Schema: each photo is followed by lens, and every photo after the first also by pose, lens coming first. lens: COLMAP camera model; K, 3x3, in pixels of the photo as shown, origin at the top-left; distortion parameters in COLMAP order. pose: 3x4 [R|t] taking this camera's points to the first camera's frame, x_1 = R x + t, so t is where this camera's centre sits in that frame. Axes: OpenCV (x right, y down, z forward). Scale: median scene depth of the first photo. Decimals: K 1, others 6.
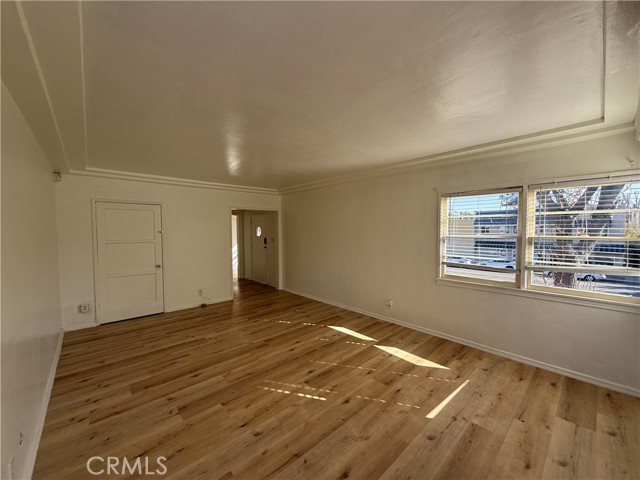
lens RADIAL K [[256.0, 0, 320.6], [0, 256.0, 240.7], [0, 0, 1]] dist [0.000358, 0.000090]
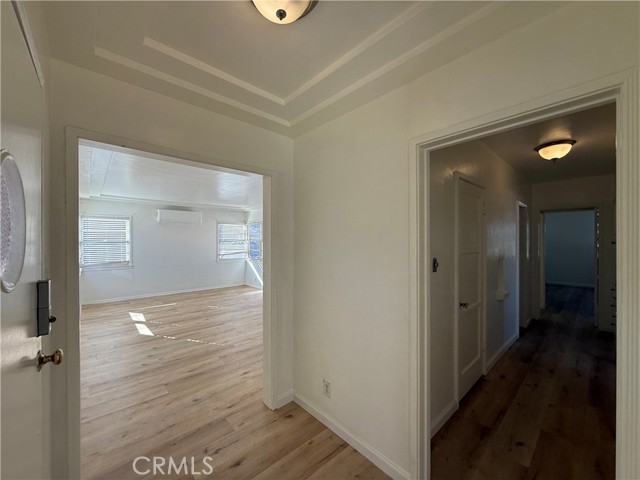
lens RADIAL K [[256.0, 0, 320.6], [0, 256.0, 240.7], [0, 0, 1]] dist [0.000358, 0.000090]
pose [[-0.999970, 0.007702, -0.000683, -0.764058], [0.007663, 0.998903, 0.046201, -0.078342], [0.001038, 0.046195, -0.998932, 2.458341]]
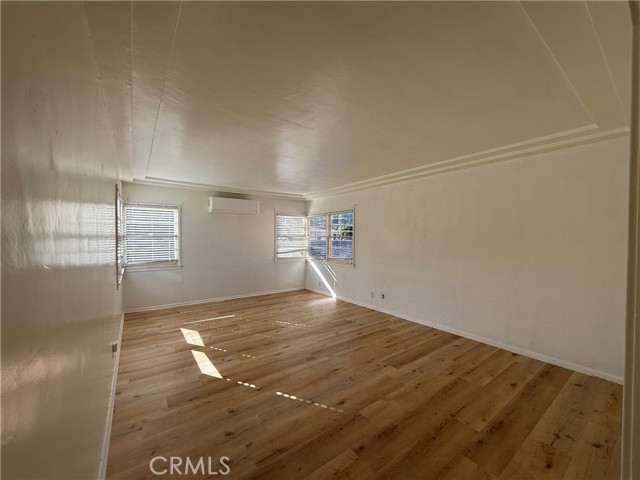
lens RADIAL K [[256.0, 0, 320.6], [0, 256.0, 240.7], [0, 0, 1]] dist [0.000358, 0.000090]
pose [[-0.994368, 0.000175, 0.105984, -0.356709], [0.006246, 0.998357, 0.056955, -0.048147], [-0.105800, 0.057296, -0.992735, 1.995418]]
